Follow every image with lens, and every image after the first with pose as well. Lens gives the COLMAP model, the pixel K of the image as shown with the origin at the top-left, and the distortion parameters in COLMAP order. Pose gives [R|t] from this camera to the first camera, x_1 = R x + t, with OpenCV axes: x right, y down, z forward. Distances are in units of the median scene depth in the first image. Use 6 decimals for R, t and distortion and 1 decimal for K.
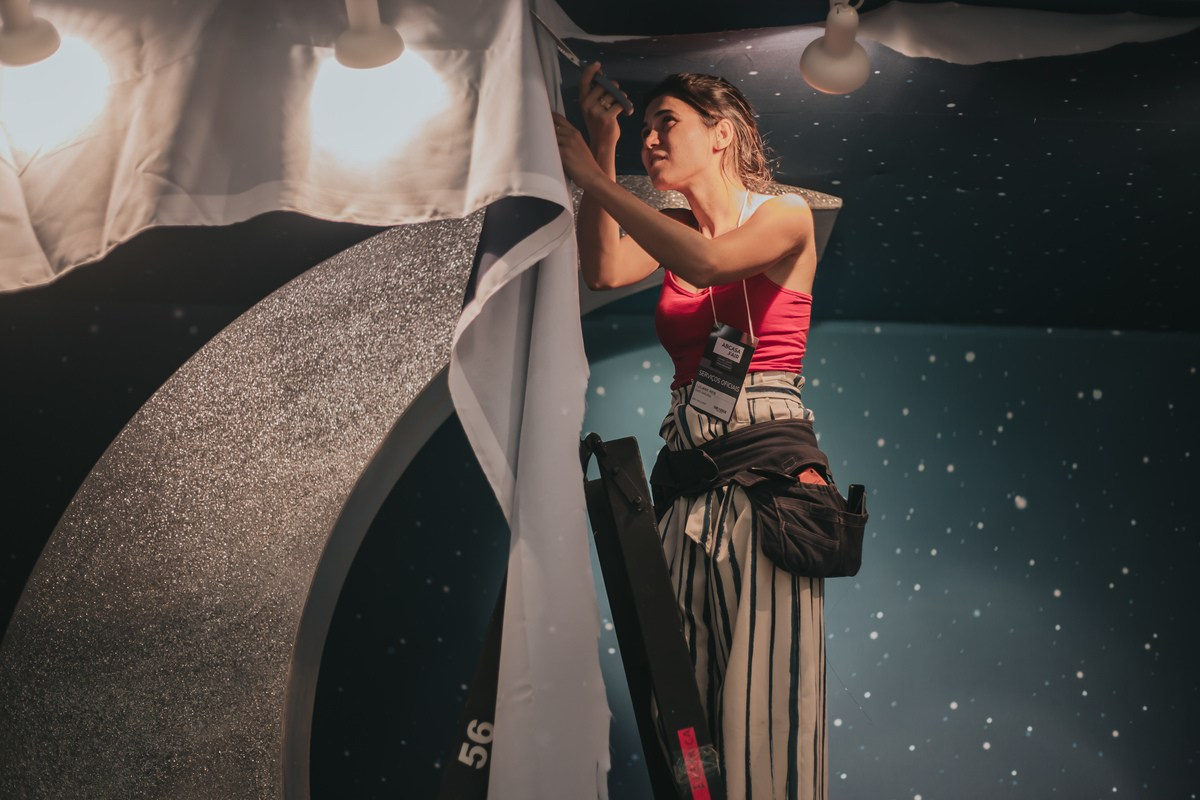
lens RADIAL K [[1769.5, 0, 600.0], [0, 1769.5, 400.0], [0, 0, 1]] dist [-0.115524, -0.001279]
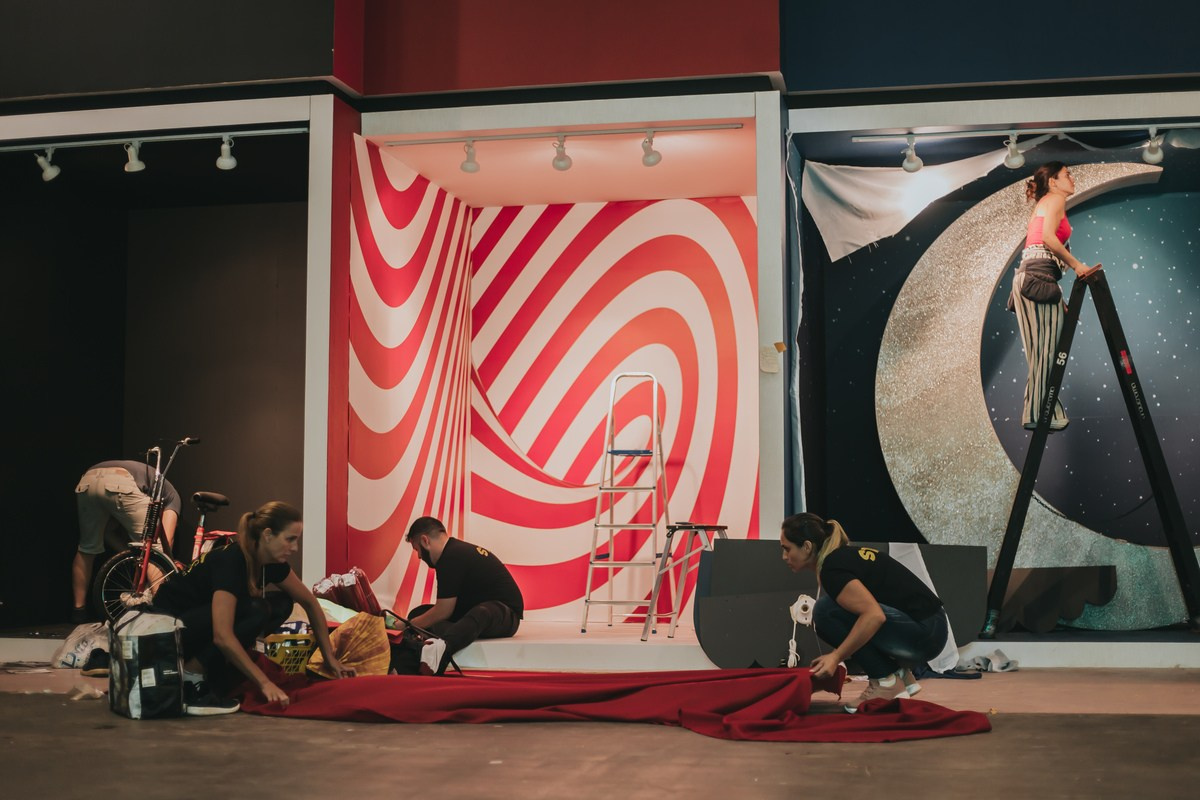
lens RADIAL K [[1722.1, 0, 600.0], [0, 1722.1, 400.0], [0, 0, 1]] dist [-0.103346, -0.046194]
pose [[0.972258, -0.045142, -0.229514, -0.174199], [0.081822, 0.984847, 0.152907, -0.313668], [0.219133, -0.167445, 0.961220, -2.460658]]
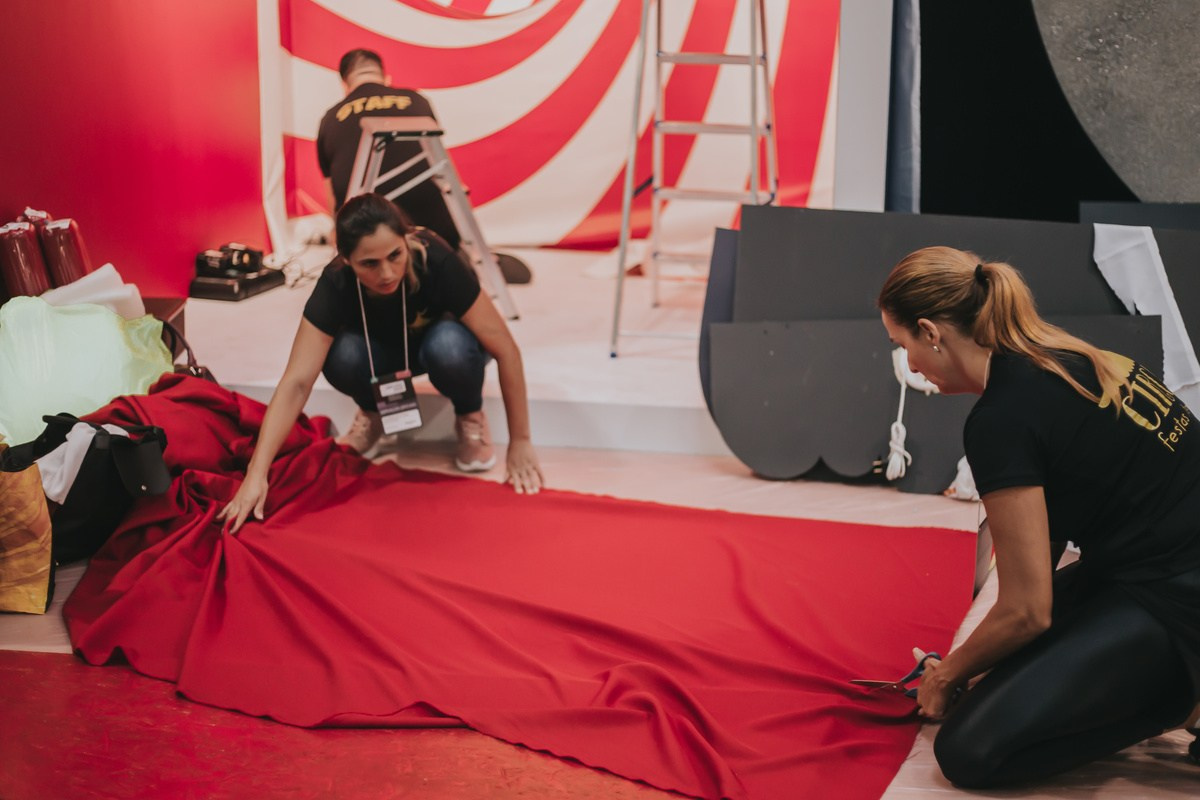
lens RADIAL K [[1769.5, 0, 600.0], [0, 1769.5, 400.0], [0, 0, 1]] dist [-0.115524, -0.001279]
pose [[0.980930, 0.031561, -0.191780, -0.520424], [0.066461, 0.872778, 0.483572, -0.197091], [0.182643, -0.487096, 0.854037, -0.910479]]
